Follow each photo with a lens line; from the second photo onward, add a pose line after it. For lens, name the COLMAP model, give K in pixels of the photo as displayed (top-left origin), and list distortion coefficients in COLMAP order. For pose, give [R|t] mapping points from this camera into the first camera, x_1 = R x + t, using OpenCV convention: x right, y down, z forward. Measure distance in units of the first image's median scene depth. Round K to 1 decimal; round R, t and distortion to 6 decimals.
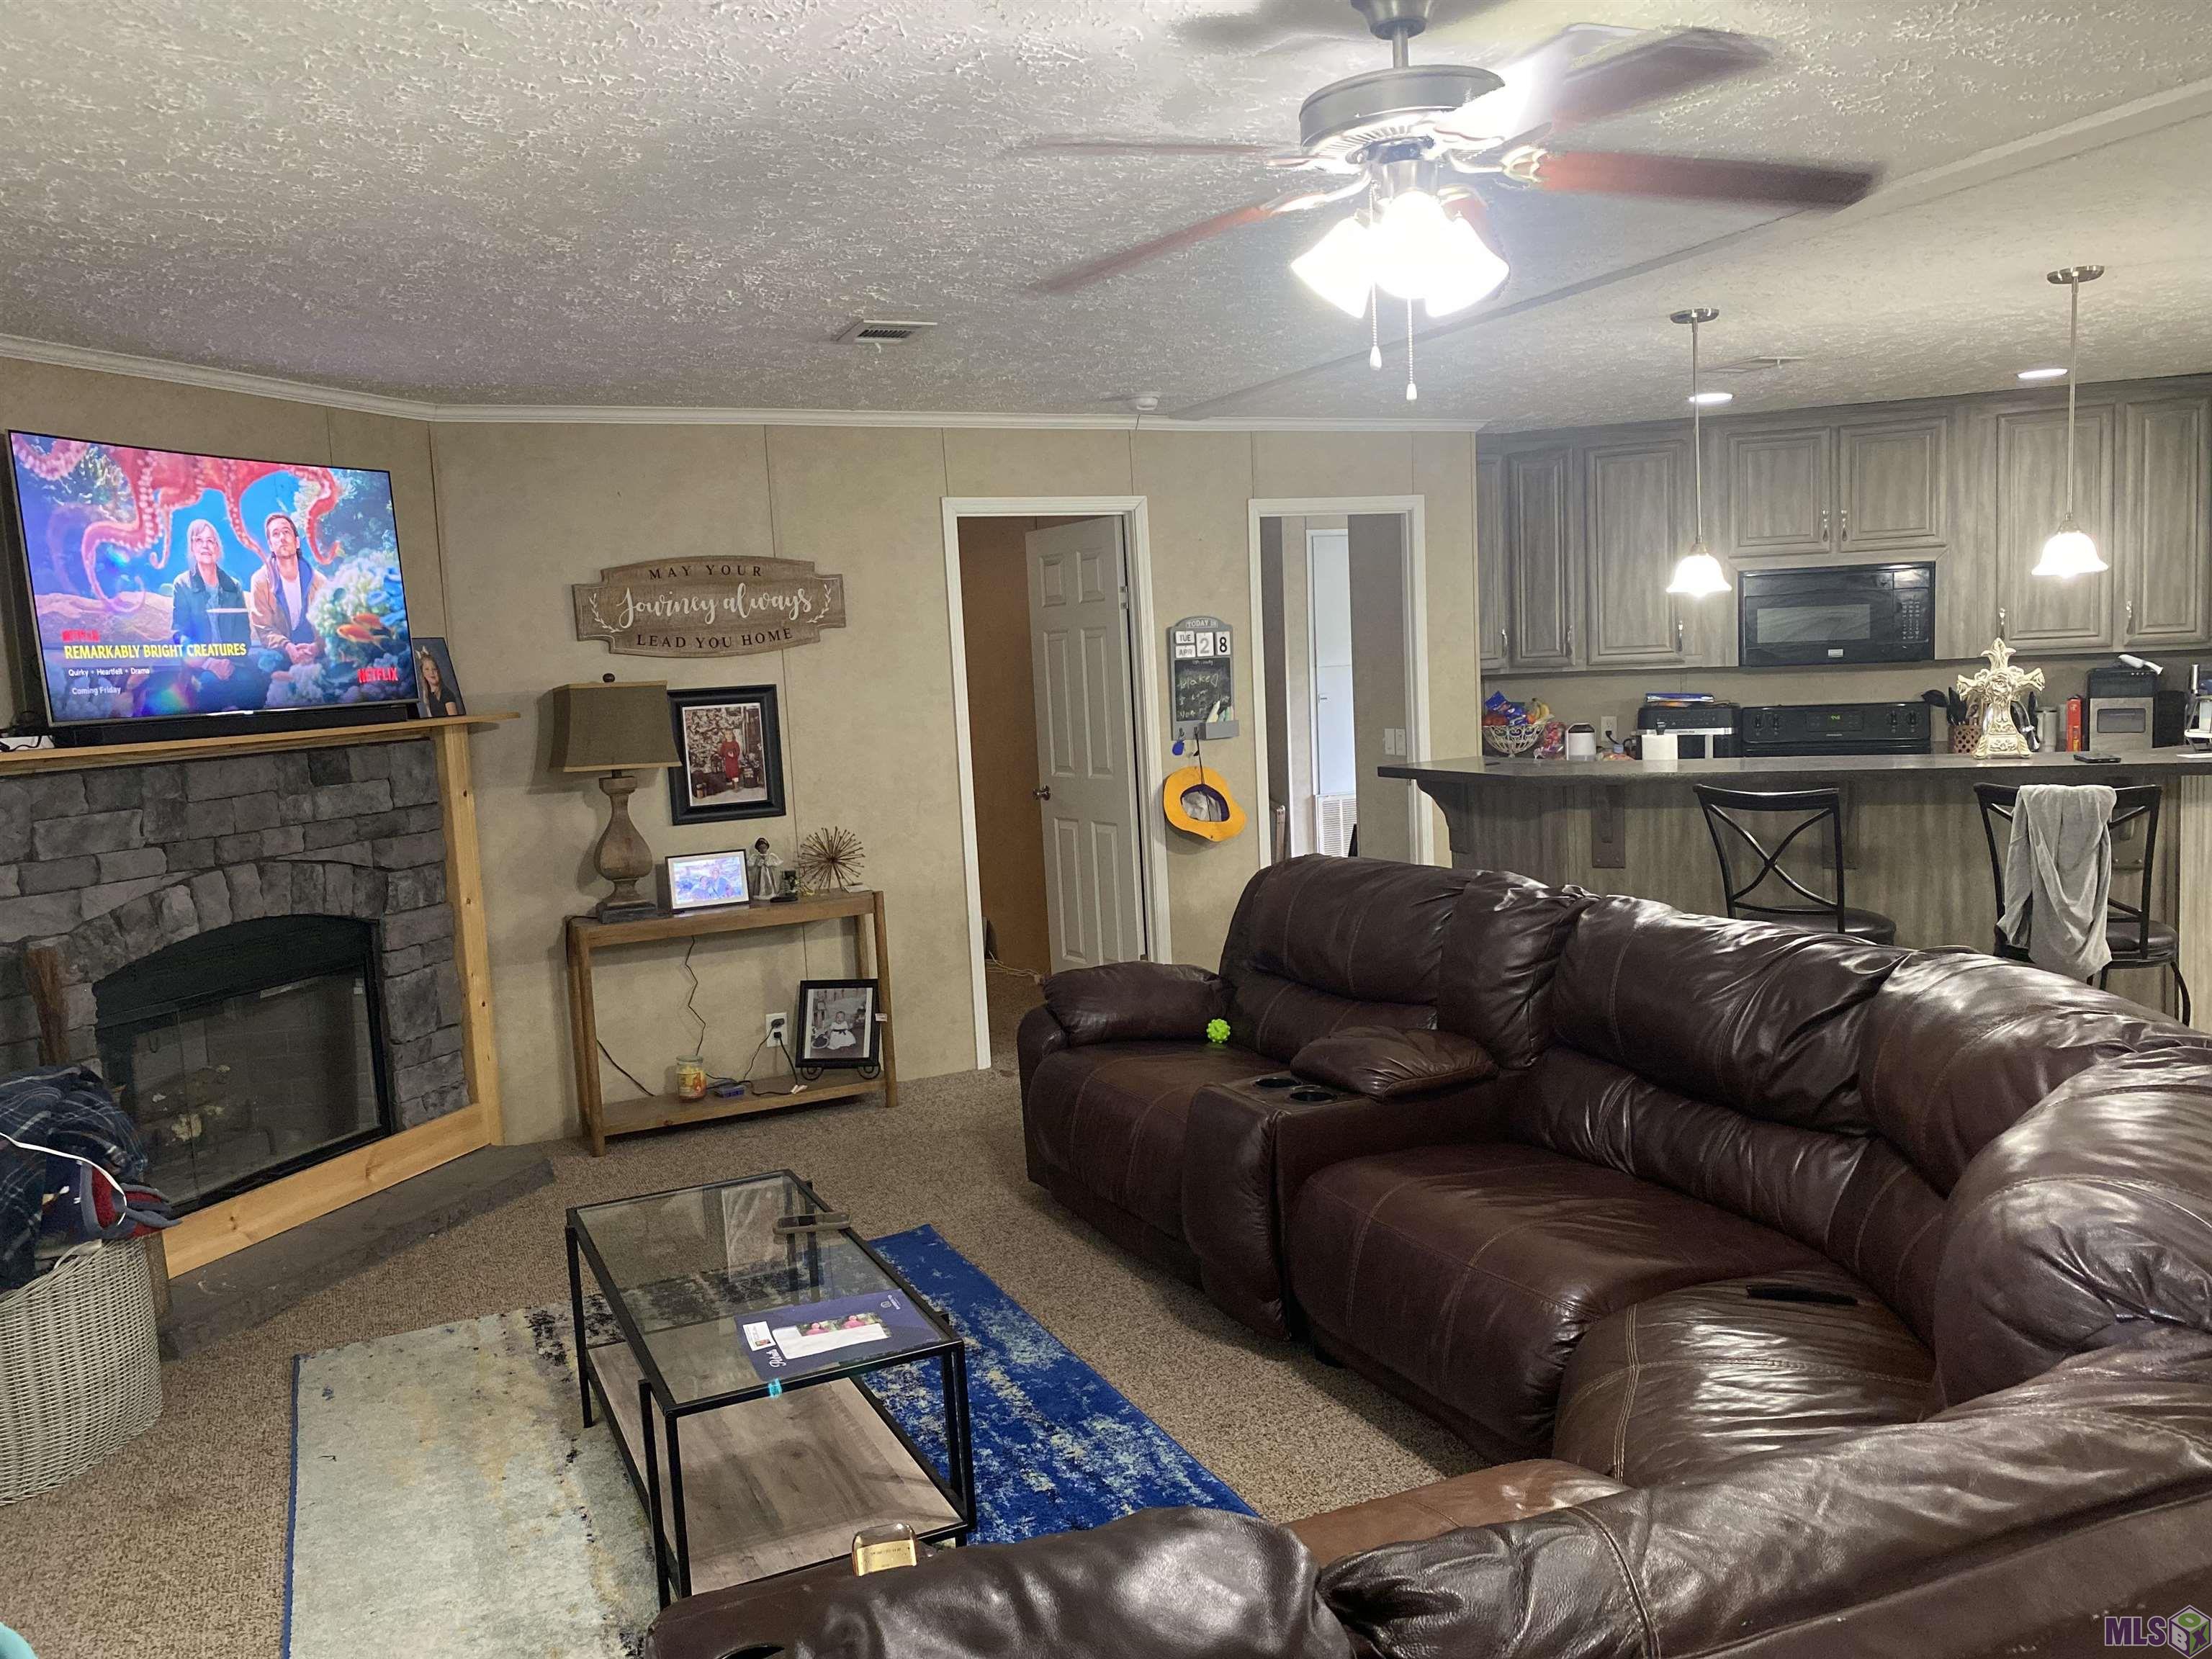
lens RADIAL K [[1670.8, 0, 1101.9], [0, 1670.8, 801.3], [0, 0, 1]] dist [0.037313, -0.044857]
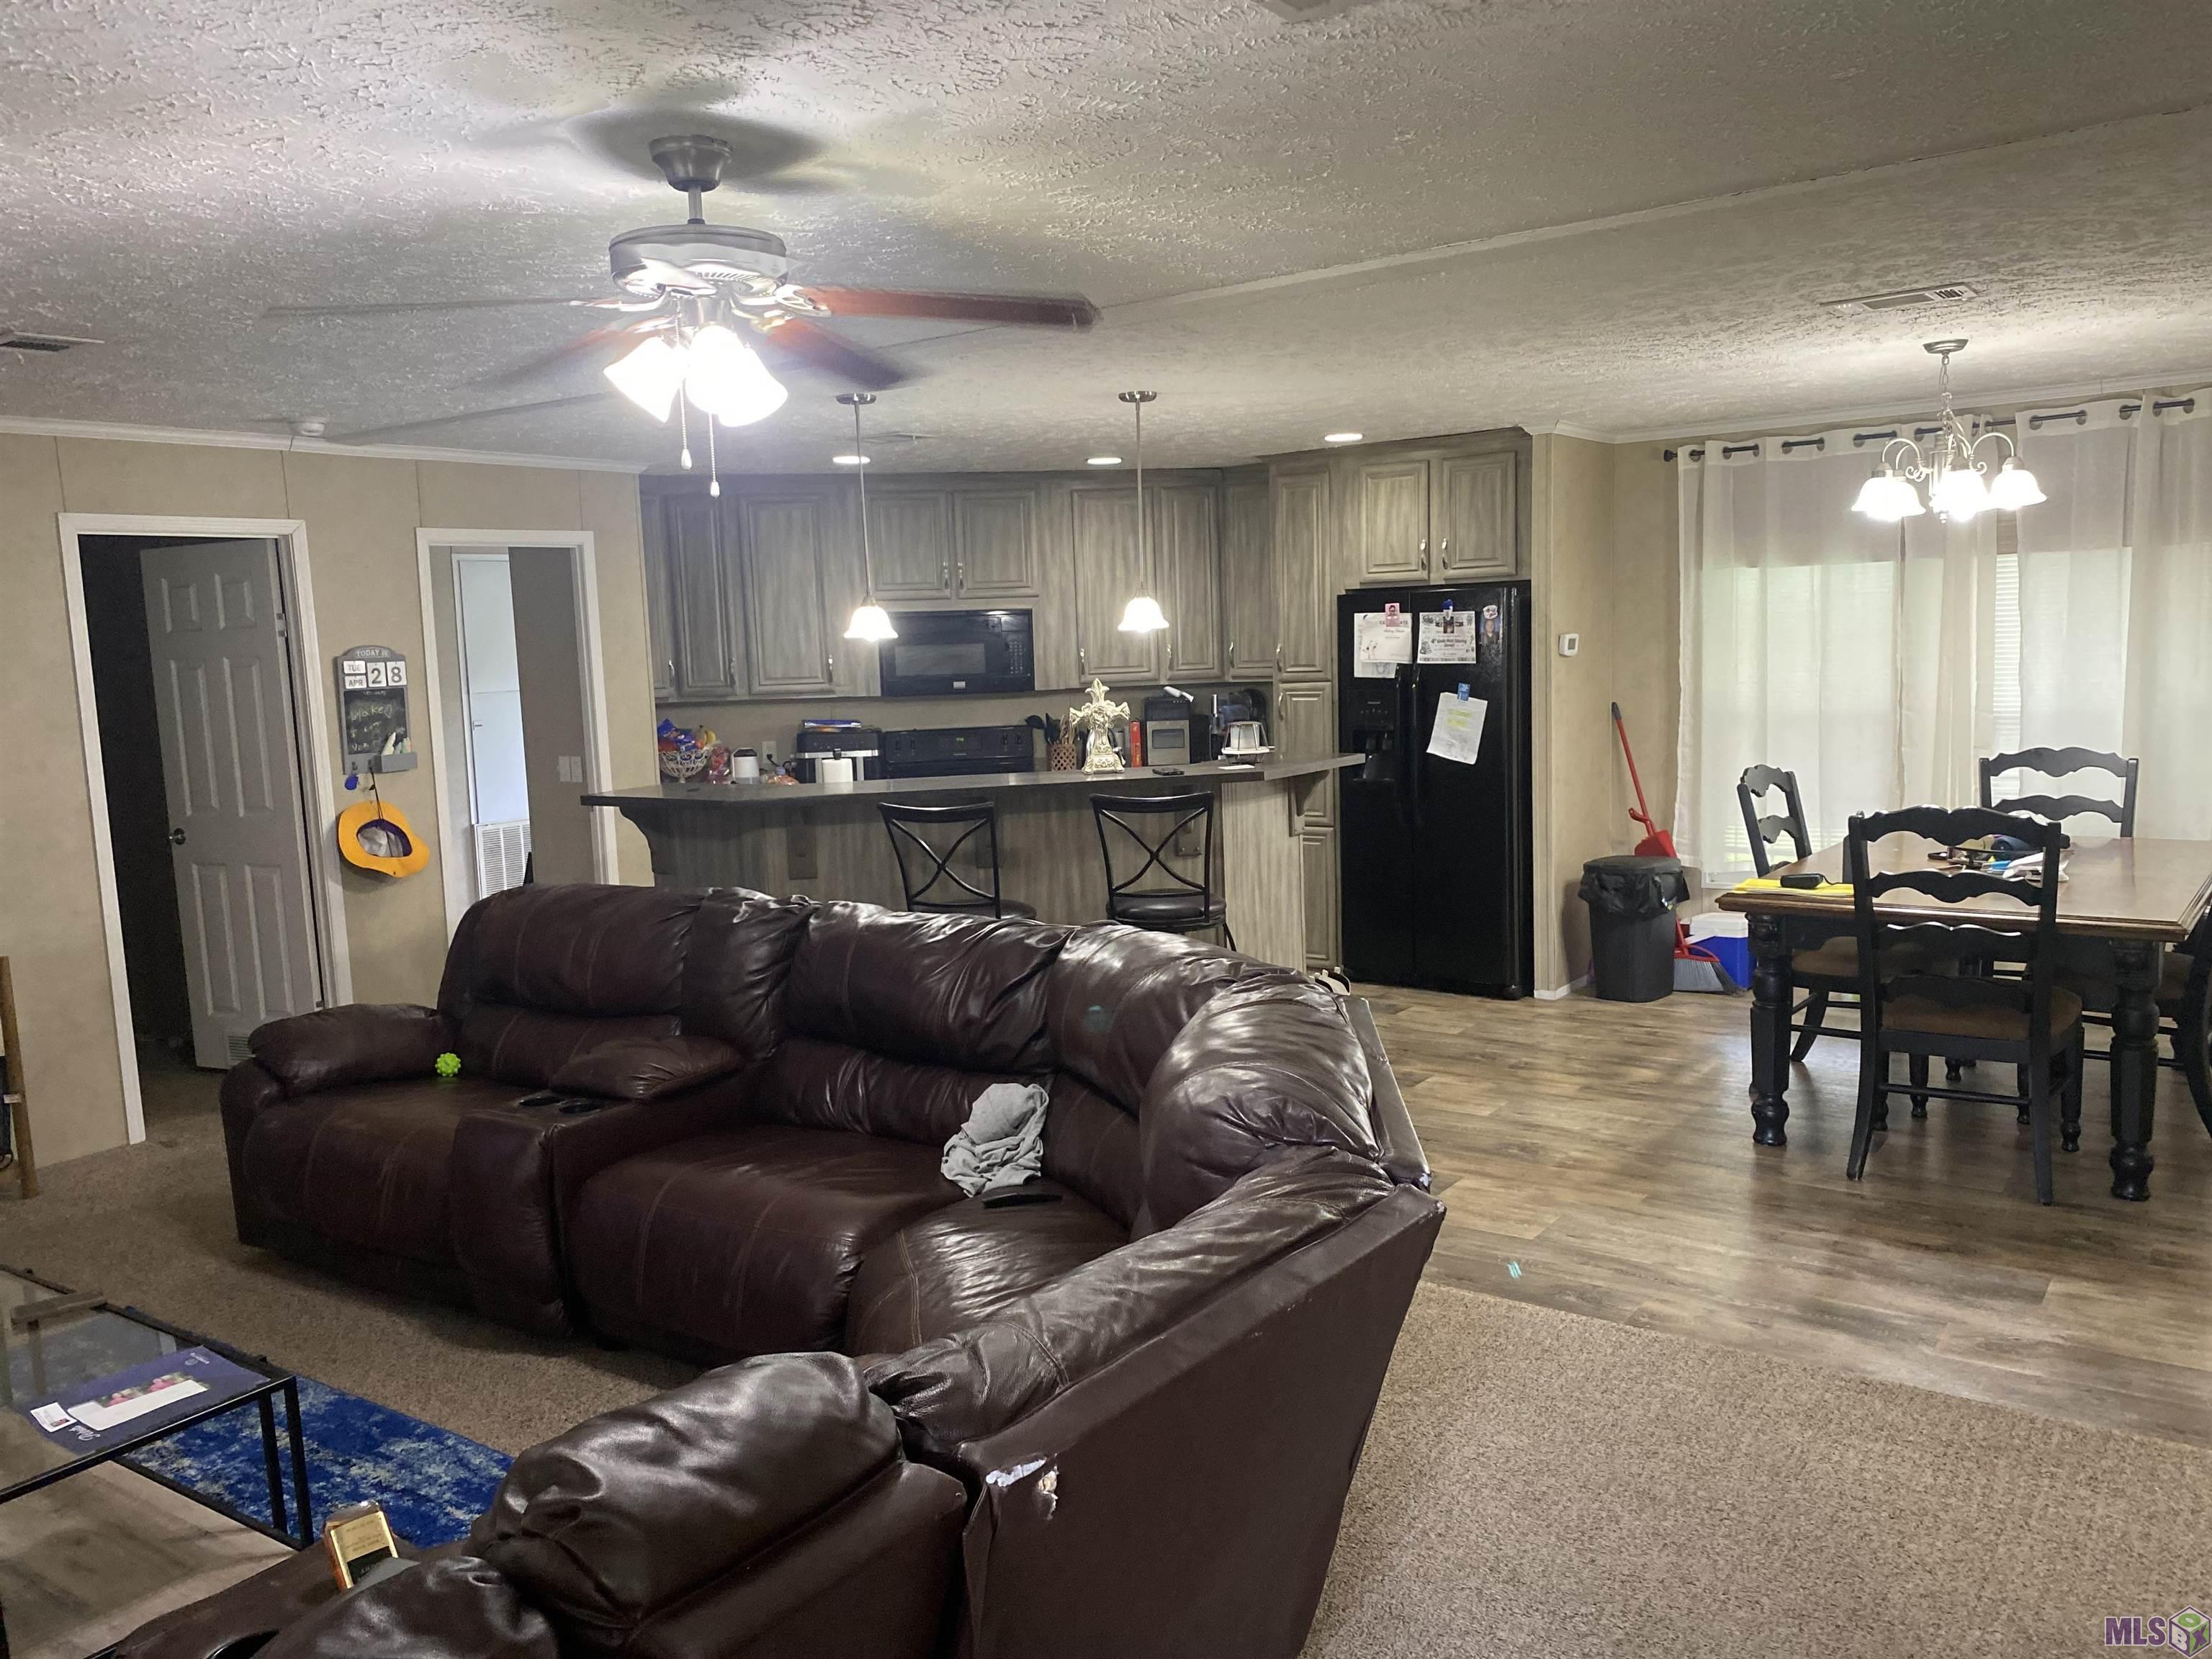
lens RADIAL K [[1670.8, 0, 1111.9], [0, 1670.8, 807.9], [0, 0, 1]] dist [0.037313, -0.044857]
pose [[0.862441, -0.038768, 0.504671, -0.093527], [0.041964, 0.999106, 0.005037, -0.005660], [-0.504416, 0.016833, 0.863297, -0.086260]]
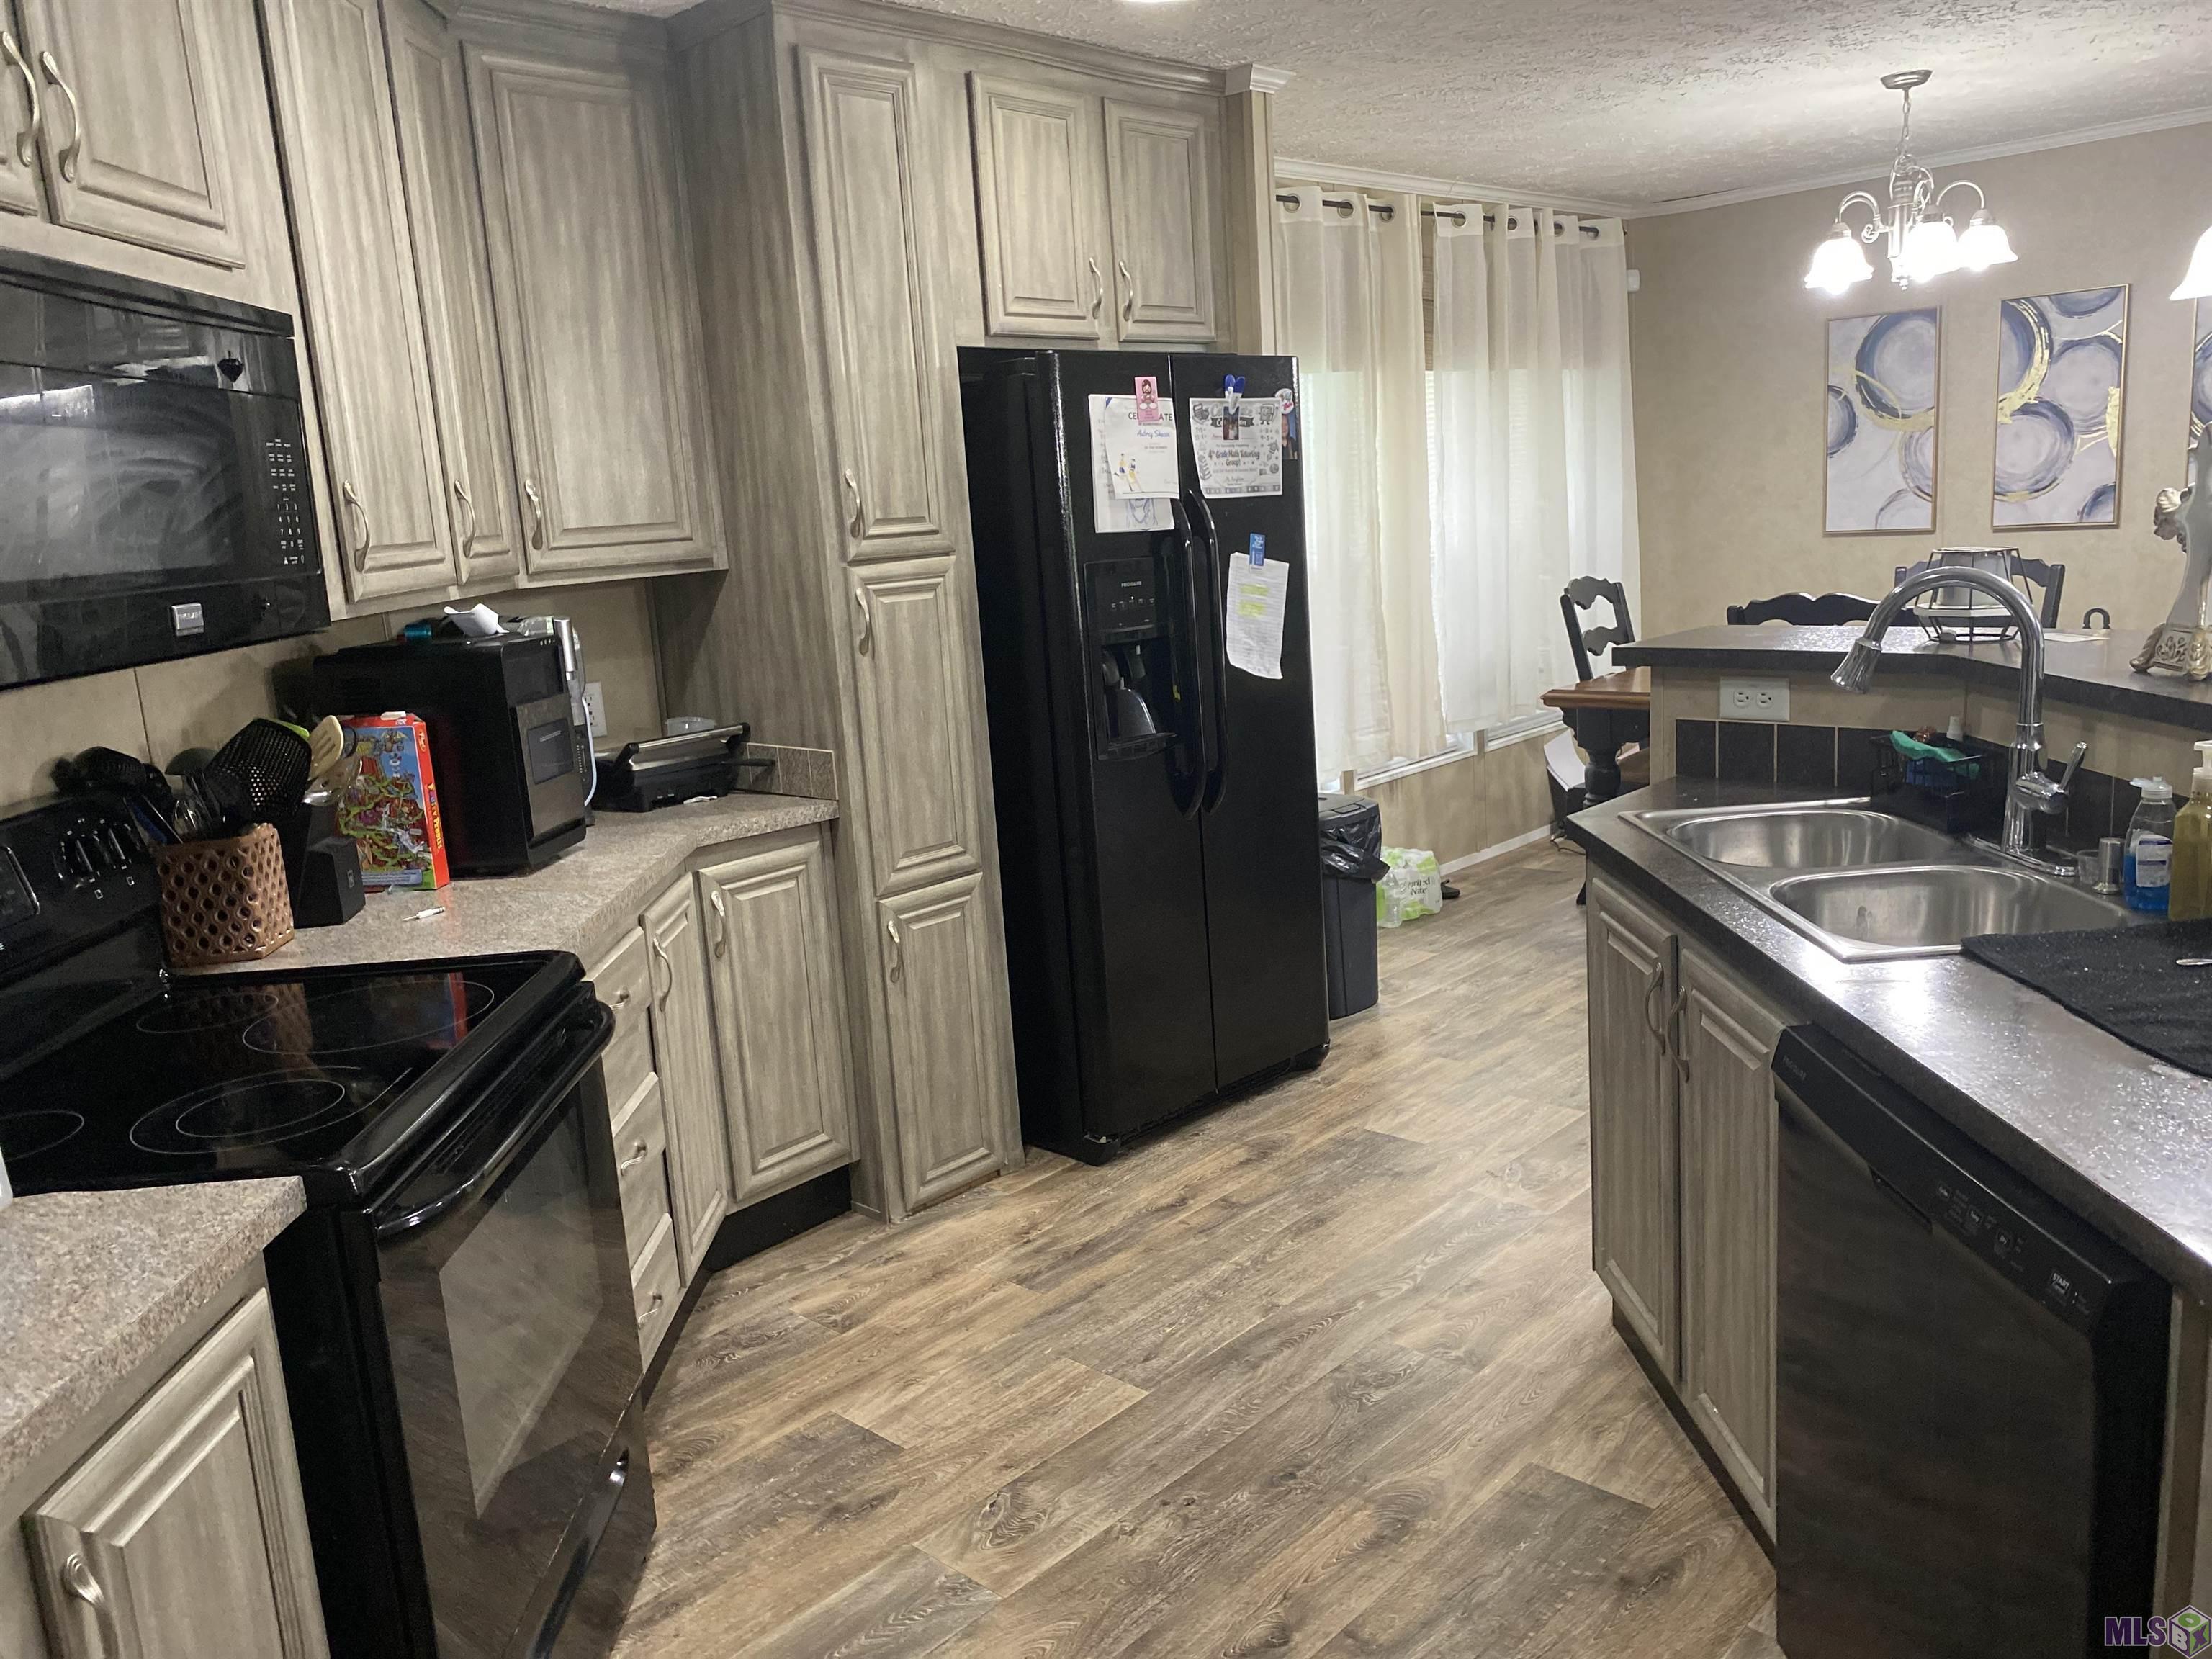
lens RADIAL K [[1670.8, 0, 1096.4], [0, 1670.8, 824.5], [0, 0, 1]] dist [0.037313, -0.044857]
pose [[-0.382276, -0.111277, 0.917324, 0.210600], [0.161386, 0.969425, 0.184852, -0.124550], [-0.909846, 0.218707, -0.352629, 1.468191]]
